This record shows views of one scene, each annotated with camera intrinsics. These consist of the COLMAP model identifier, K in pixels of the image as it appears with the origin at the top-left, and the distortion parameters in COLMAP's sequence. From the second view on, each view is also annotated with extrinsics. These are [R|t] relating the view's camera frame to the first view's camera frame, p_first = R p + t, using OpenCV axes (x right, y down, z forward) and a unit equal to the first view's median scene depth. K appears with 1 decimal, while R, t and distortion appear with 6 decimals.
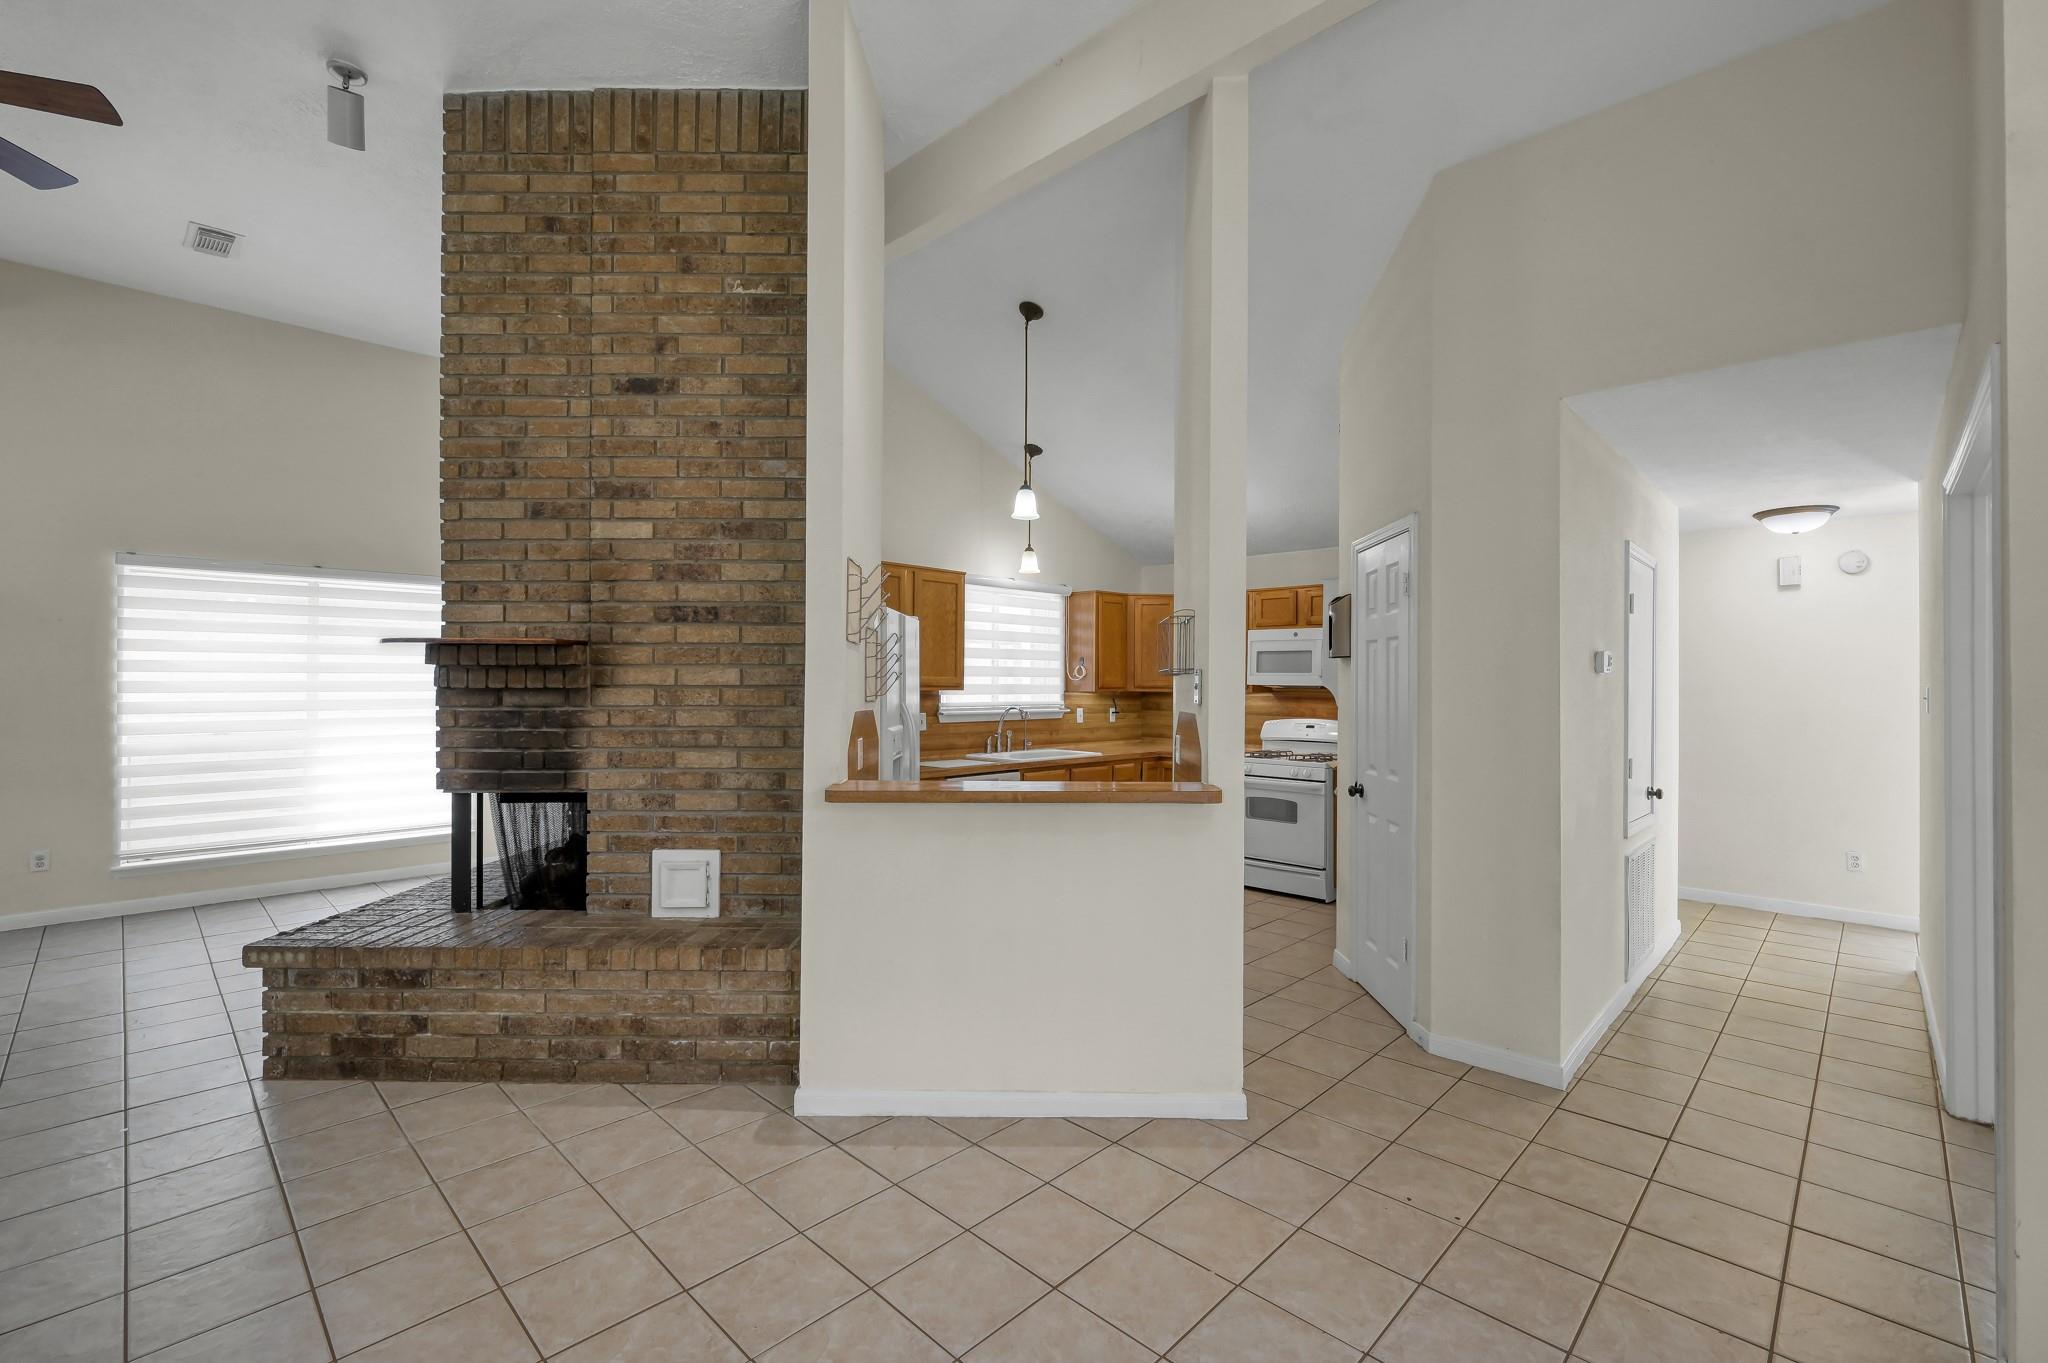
lens RADIAL K [[870.4, 0, 1025.8], [0, 870.4, 684.0], [0, 0, 1]] dist [0.011261, 0.003188]
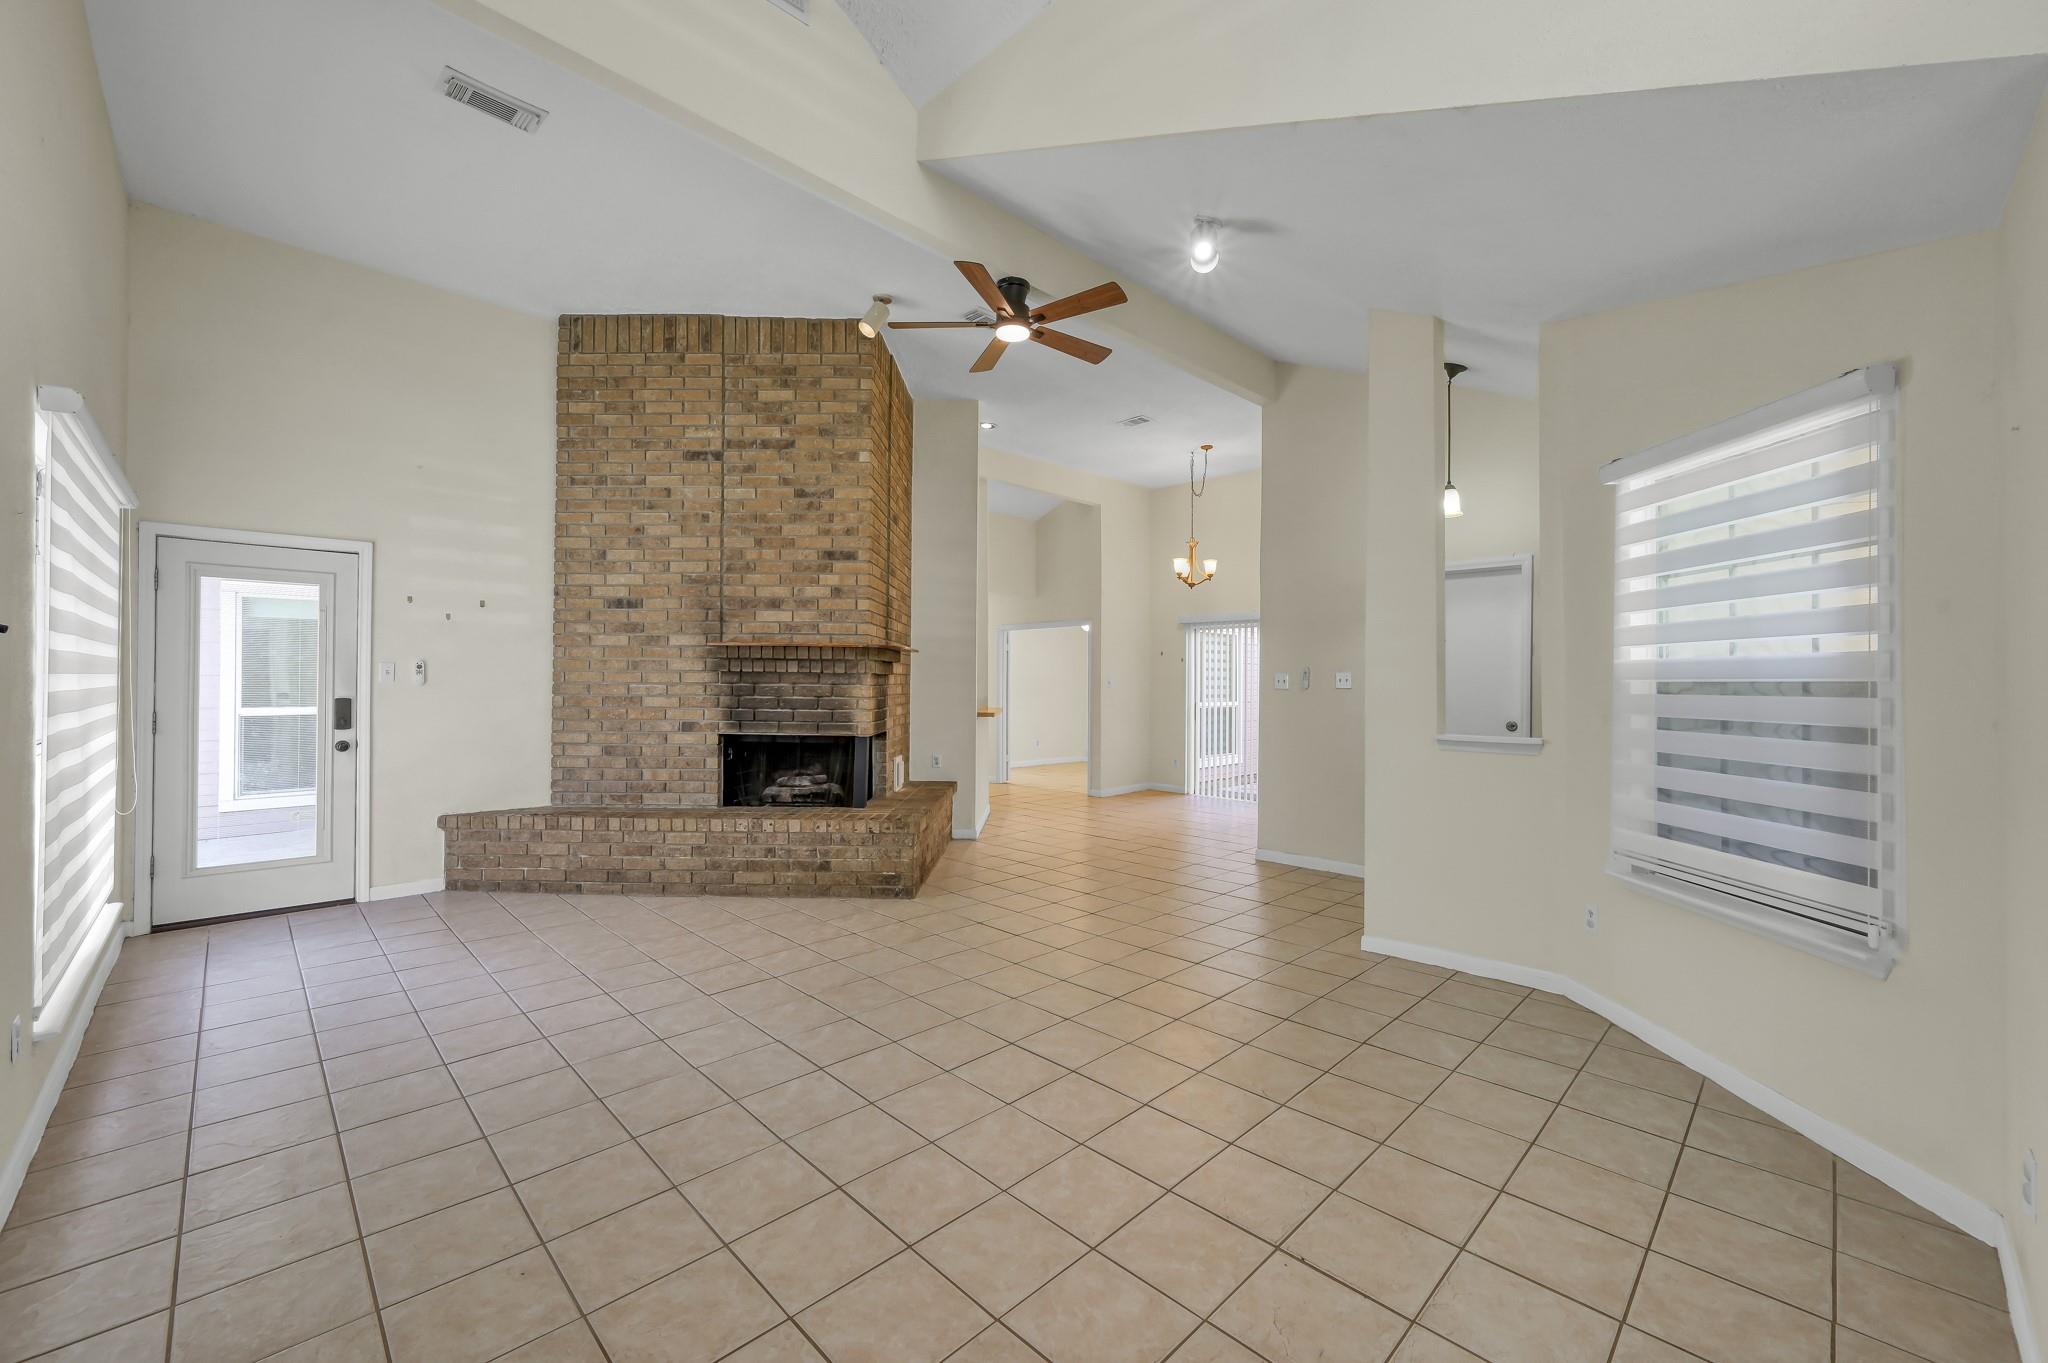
lens RADIAL K [[795.9, 0, 1035.2], [0, 795.9, 685.7], [0, 0, 1]] dist [0.004588, -0.000101]
pose [[0.017933, -0.002907, 0.999835, -2.180998], [-0.000975, 0.999995, 0.002925, 0.023162], [-0.999839, -0.001027, 0.017930, 0.650043]]
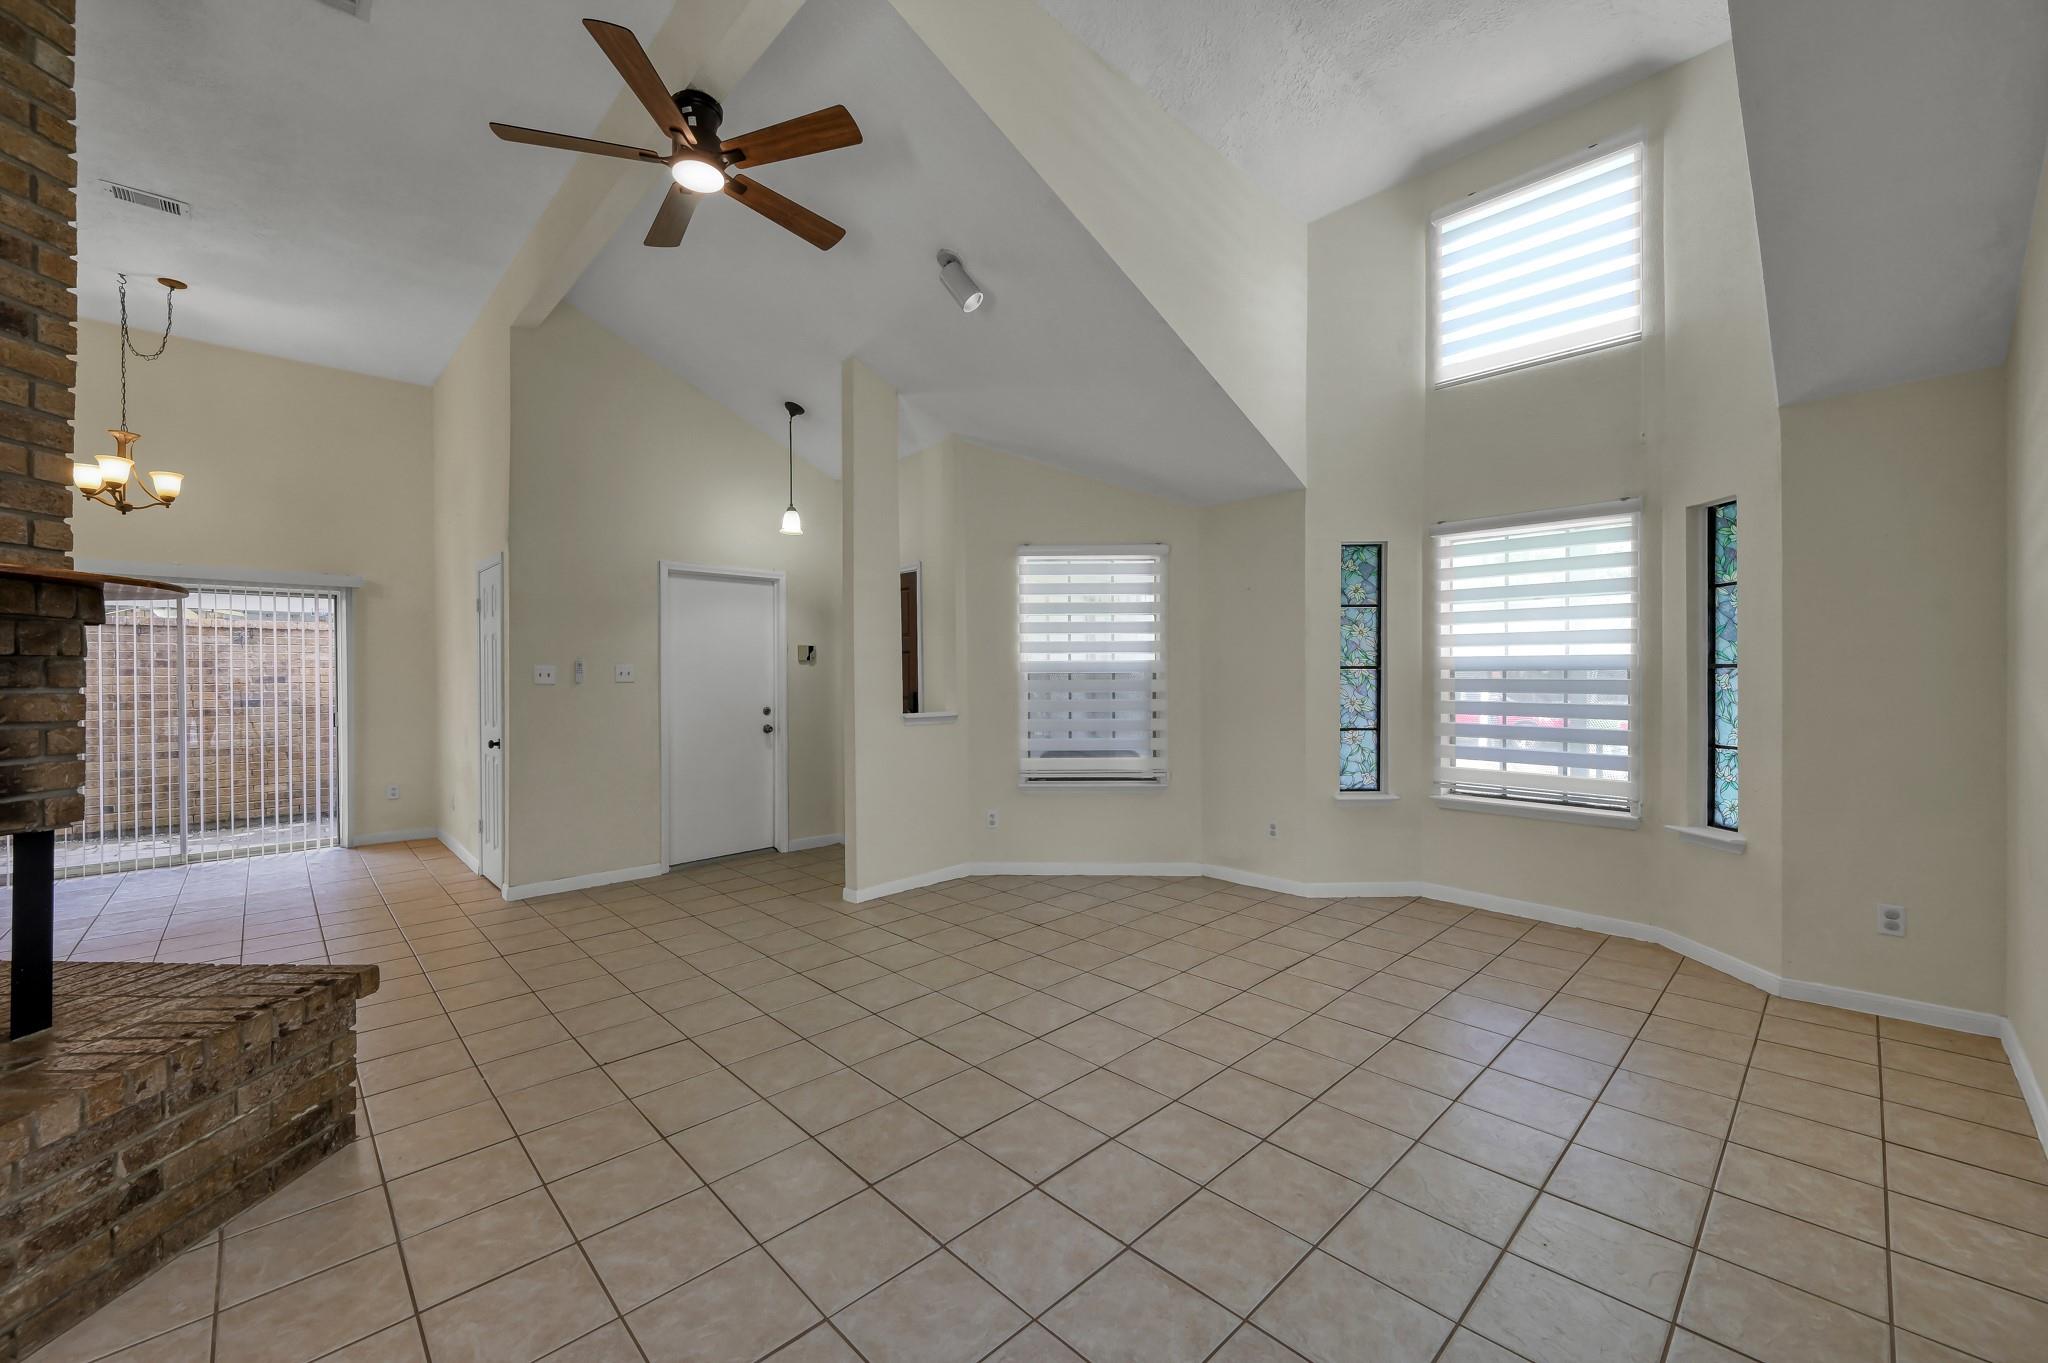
lens RADIAL K [[795.9, 0, 1014.2], [0, 795.9, 675.8], [0, 0, 1]] dist [0.004588, -0.000101]
pose [[-0.998186, 0.005743, 0.059936, -1.373591], [0.005931, 0.999978, 0.002970, 0.020930], [-0.059918, 0.003320, -0.998198, 1.519173]]
